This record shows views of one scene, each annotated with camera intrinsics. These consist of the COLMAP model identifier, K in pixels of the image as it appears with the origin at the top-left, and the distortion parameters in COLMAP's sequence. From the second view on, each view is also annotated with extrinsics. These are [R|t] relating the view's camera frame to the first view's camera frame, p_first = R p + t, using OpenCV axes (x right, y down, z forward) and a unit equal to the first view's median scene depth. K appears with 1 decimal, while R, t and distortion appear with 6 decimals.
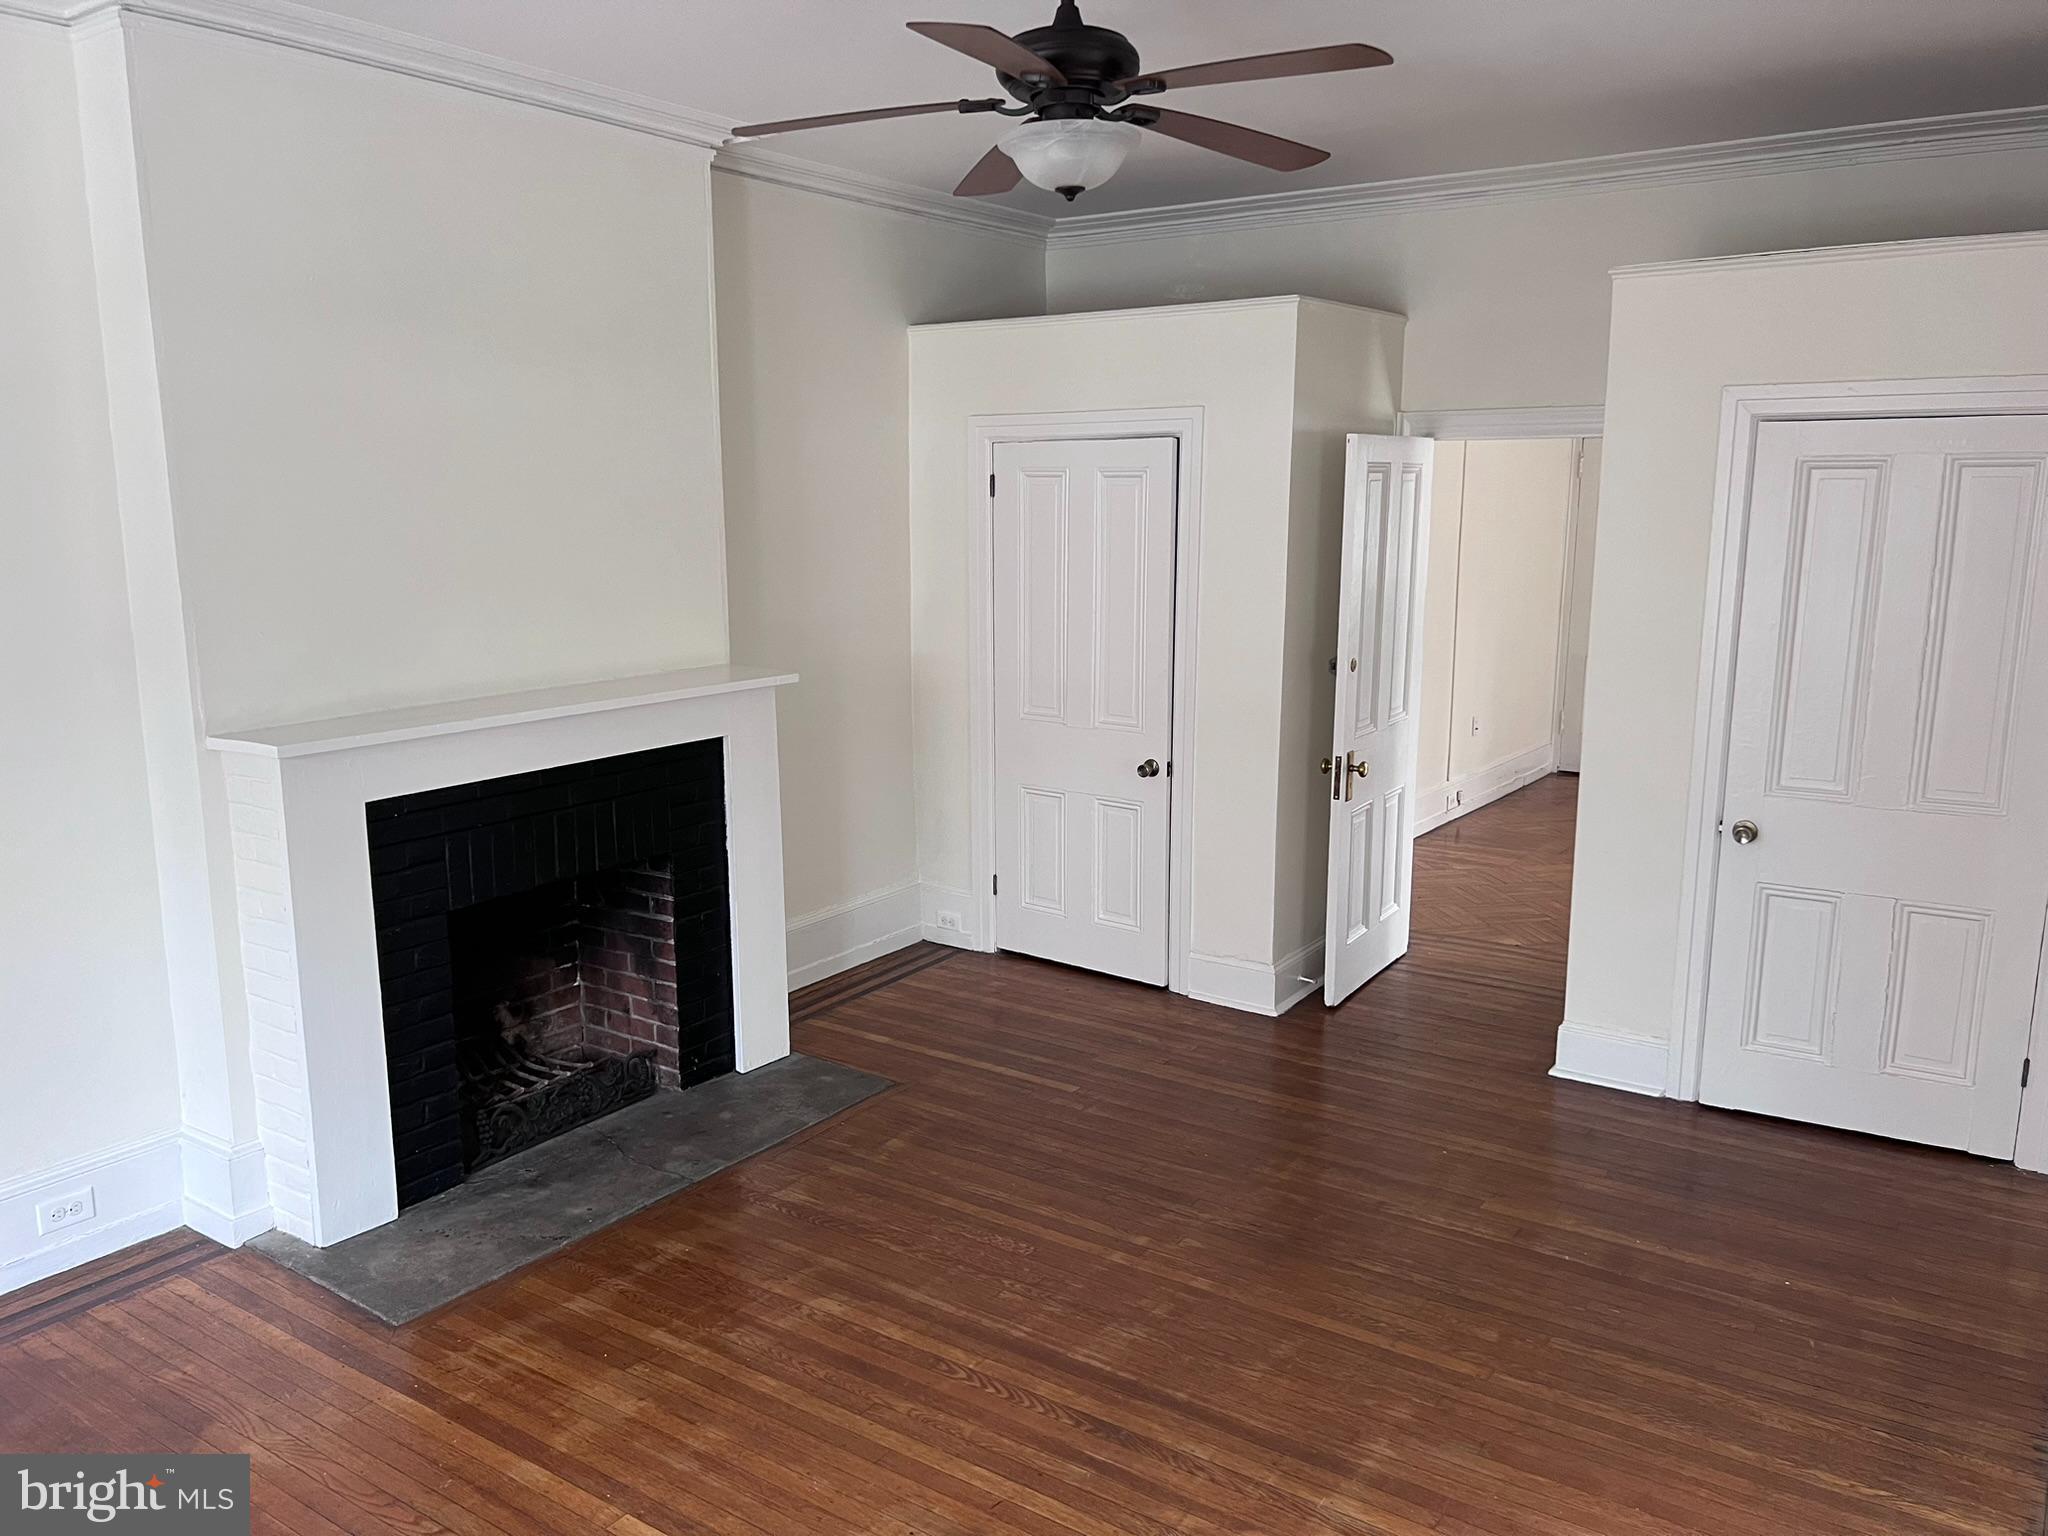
lens RADIAL K [[1538.0, 0, 1010.9], [0, 1538.0, 763.6], [0, 0, 1]] dist [0.065406, -0.074639]
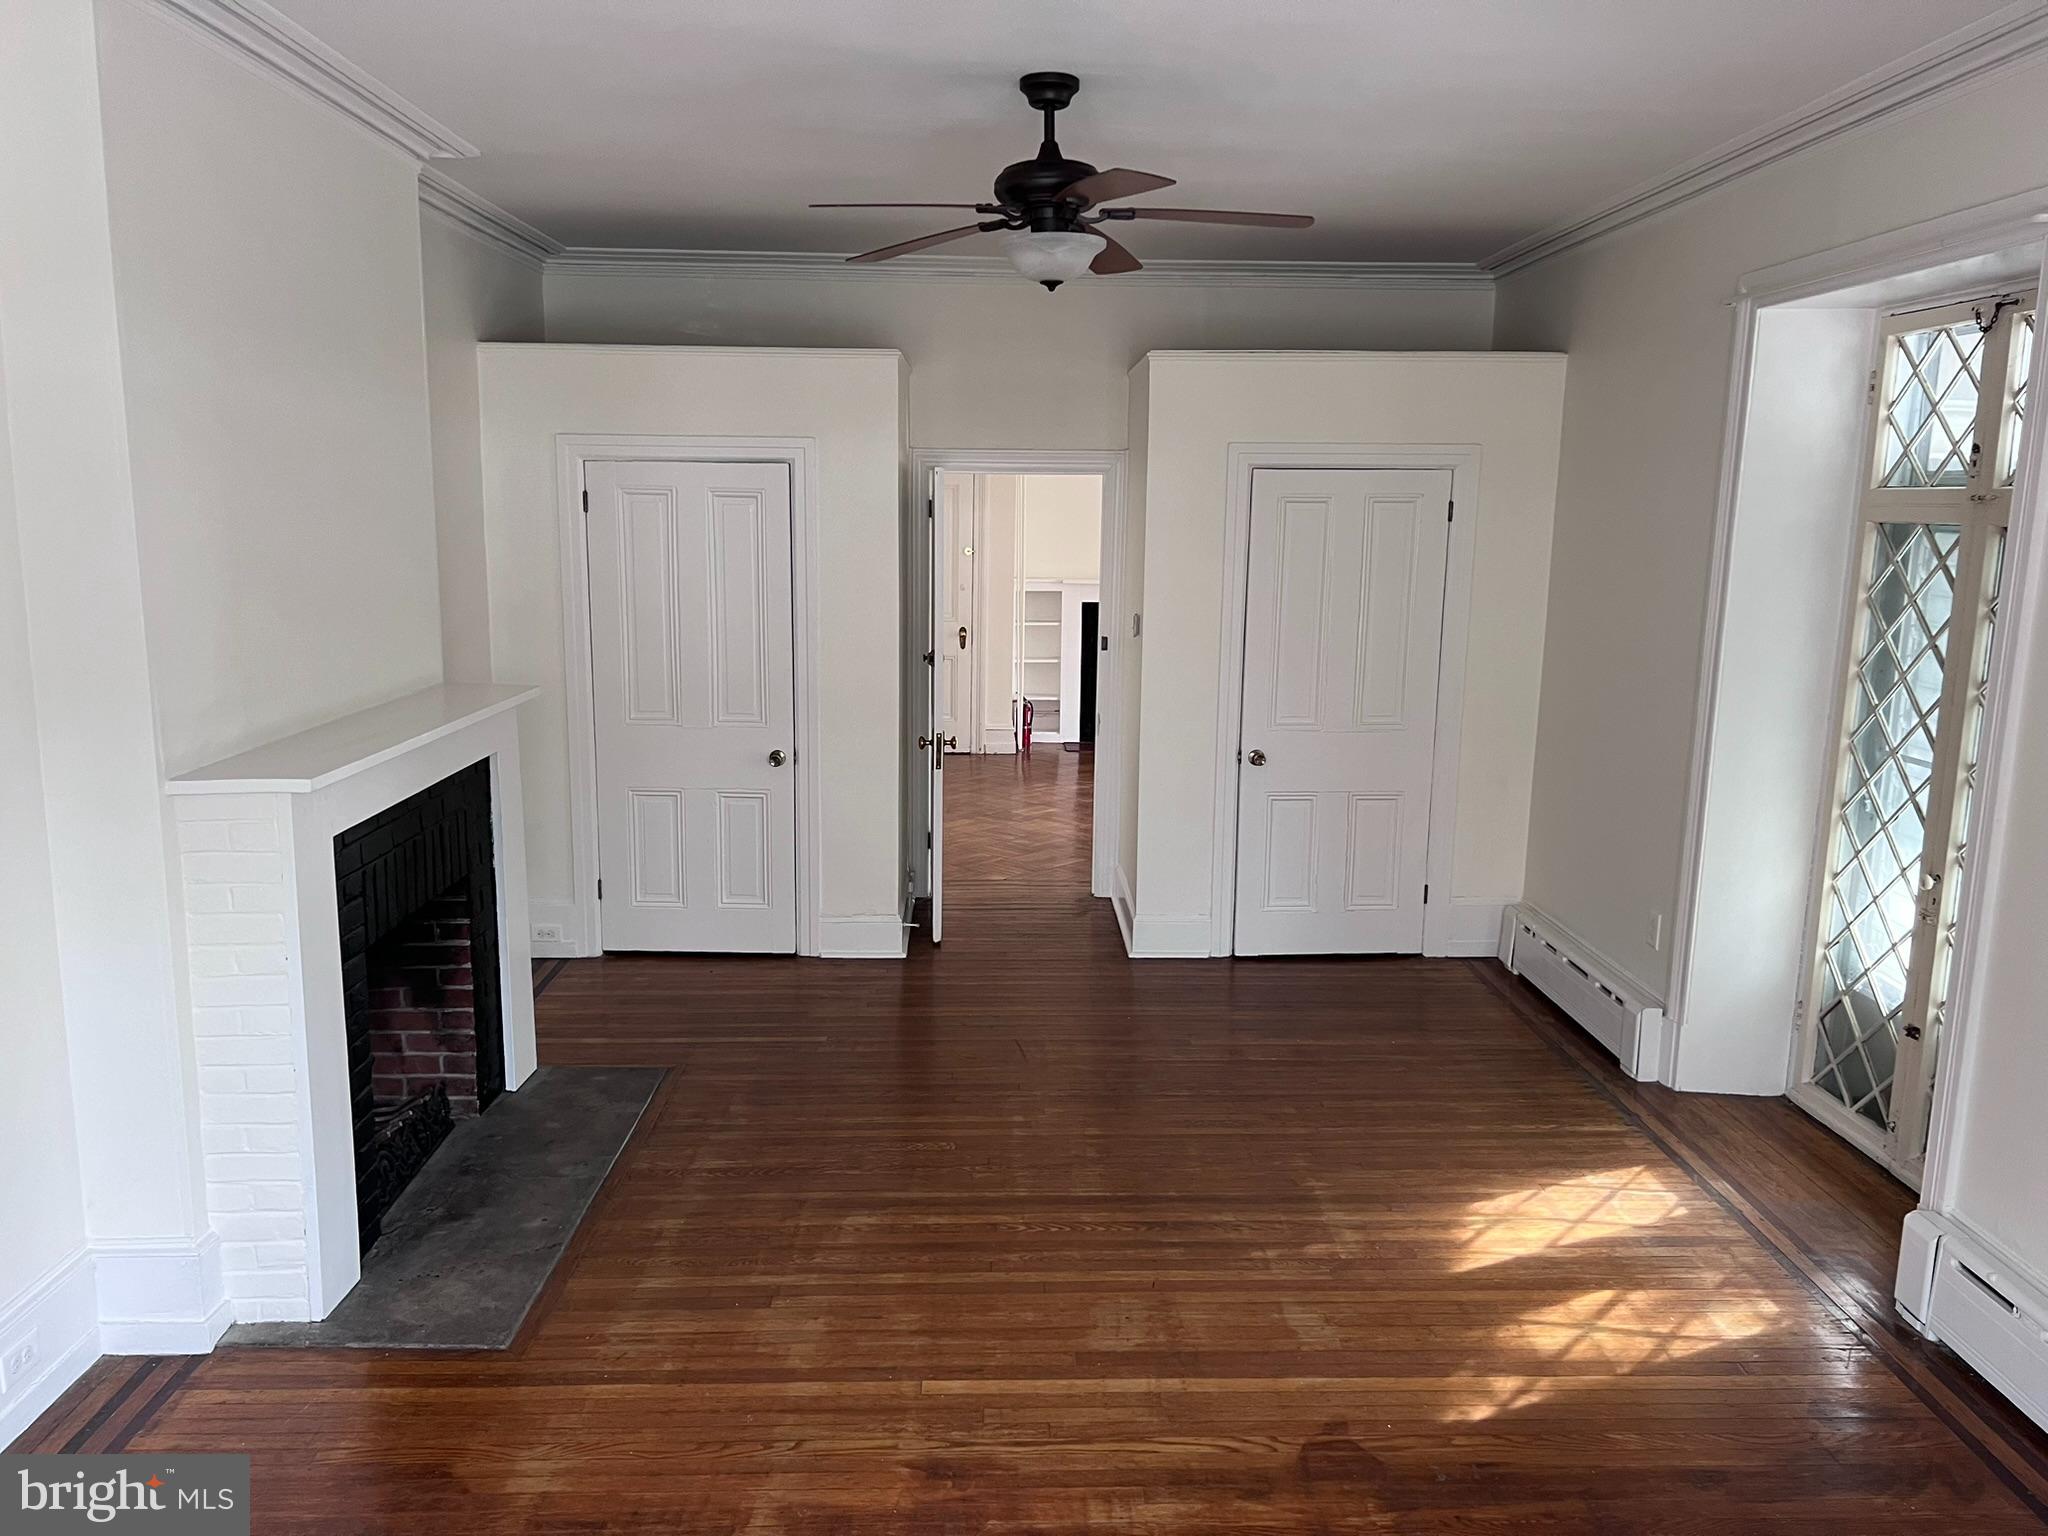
lens RADIAL K [[1538.0, 0, 1019.5], [0, 1538.0, 758.3], [0, 0, 1]] dist [0.065406, -0.074639]
pose [[0.803782, -0.085321, 0.588773, -0.553725], [0.092934, 0.995520, 0.017394, 0.000042], [-0.587620, 0.040736, 0.808111, -0.006733]]
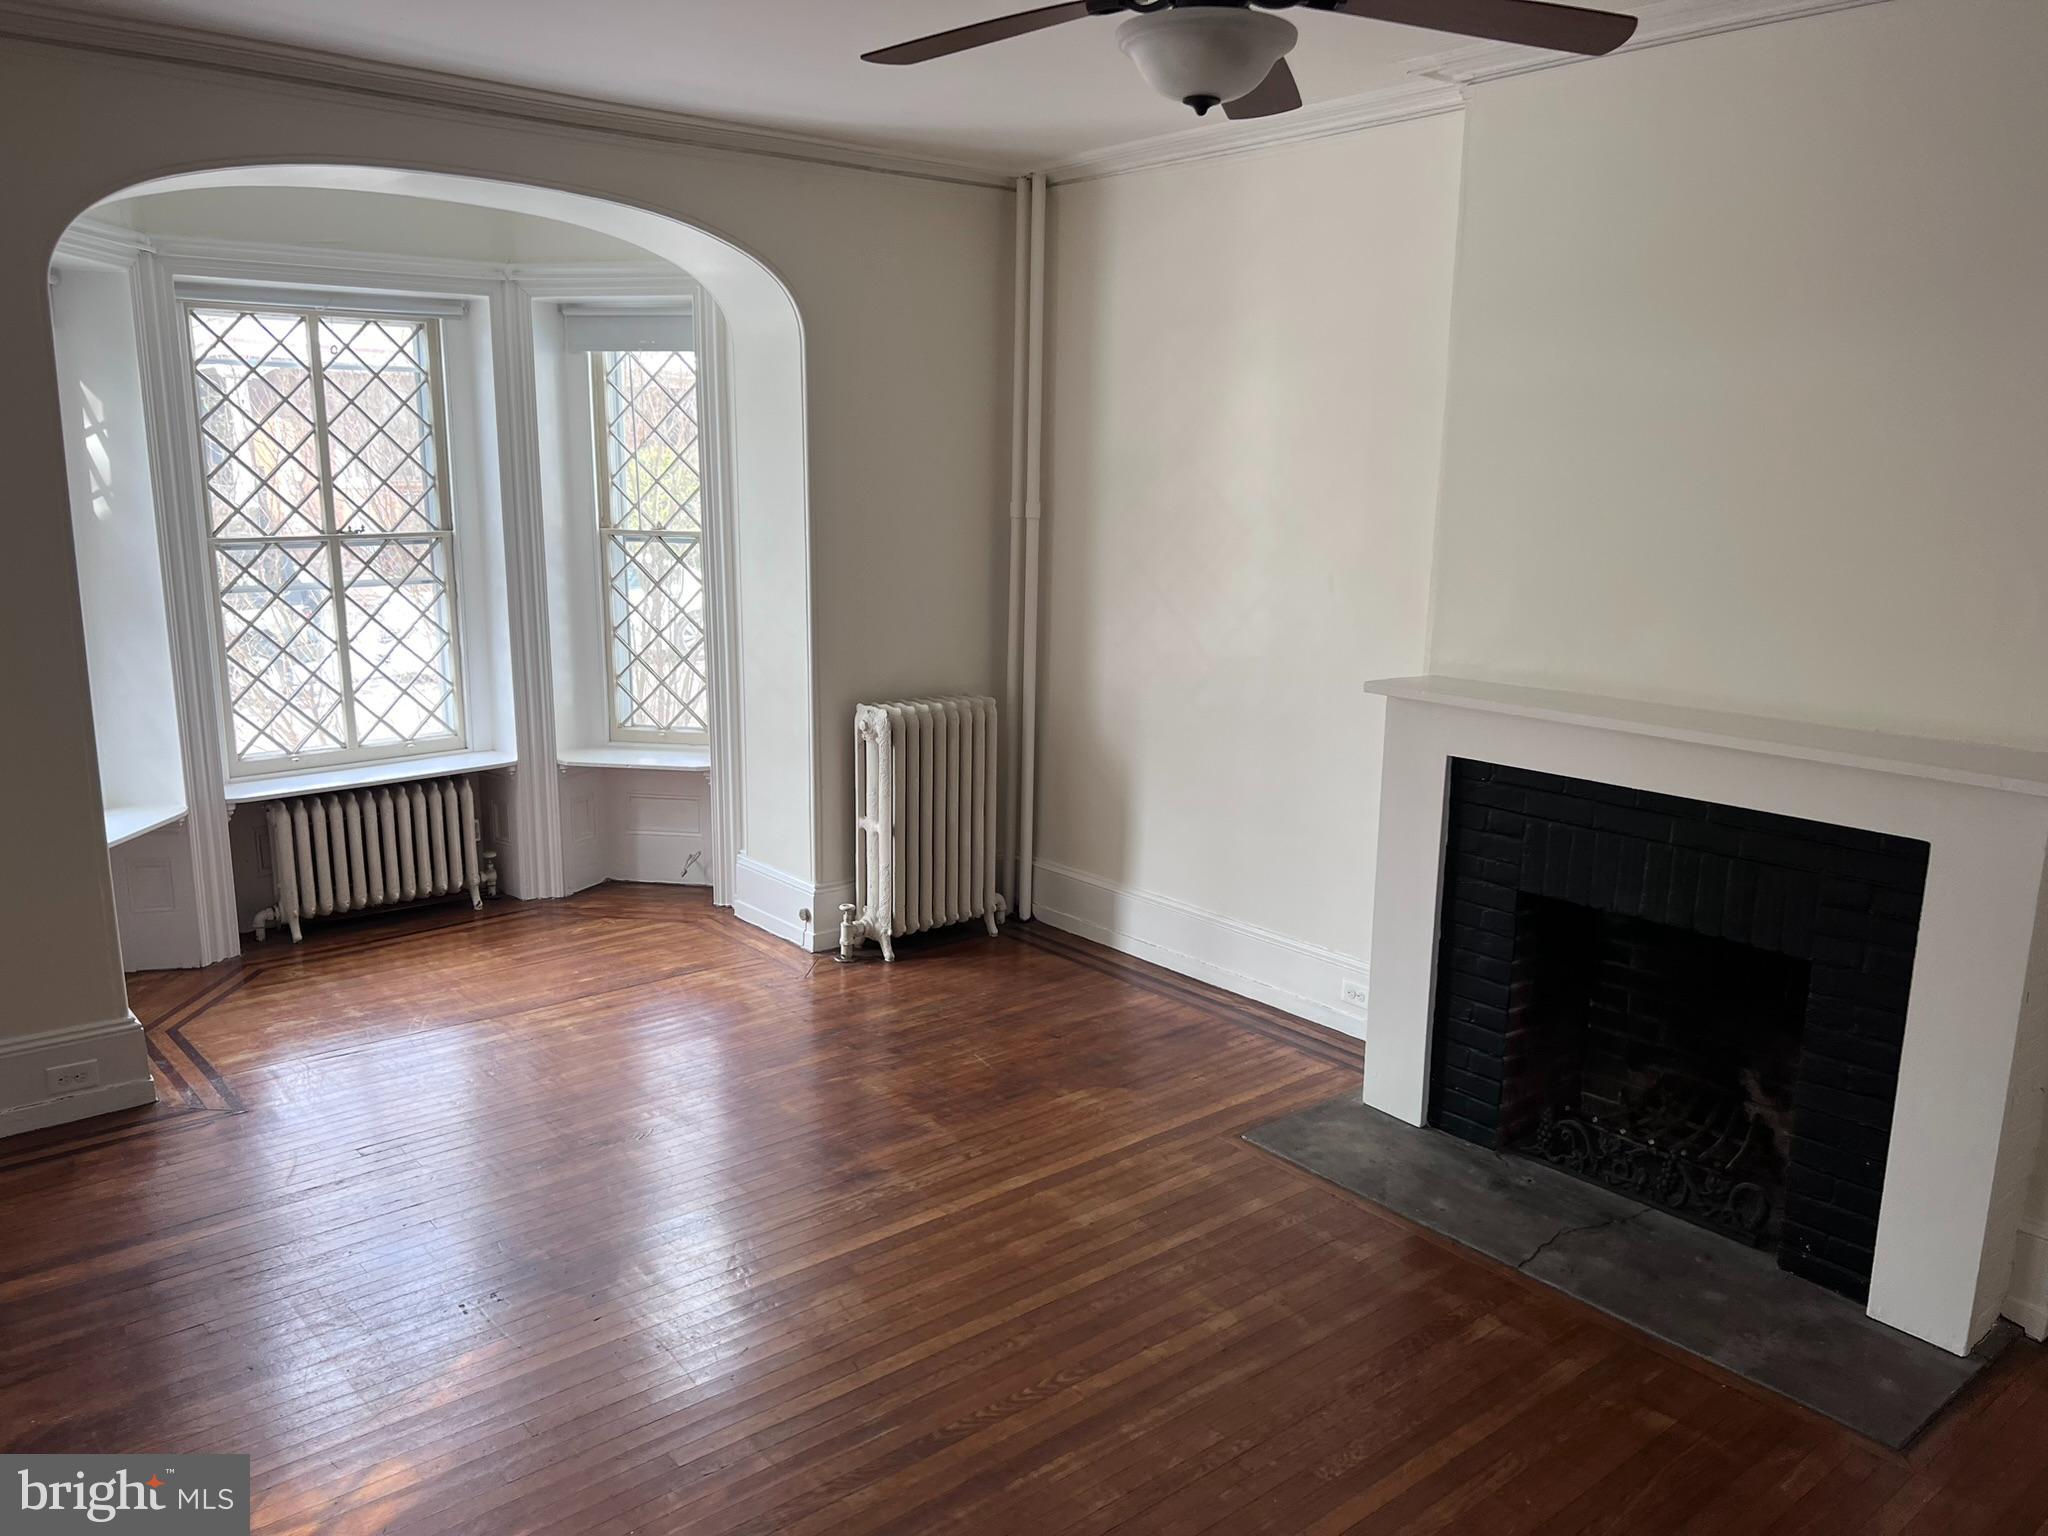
lens RADIAL K [[1538.0, 0, 1030.1], [0, 1538.0, 781.7], [0, 0, 1]] dist [0.065406, -0.074639]
pose [[-0.253254, 0.200176, -0.946463, 0.628146], [-0.189241, 0.949205, 0.251393, -0.157321], [0.948710, 0.242776, -0.202508, 0.828568]]
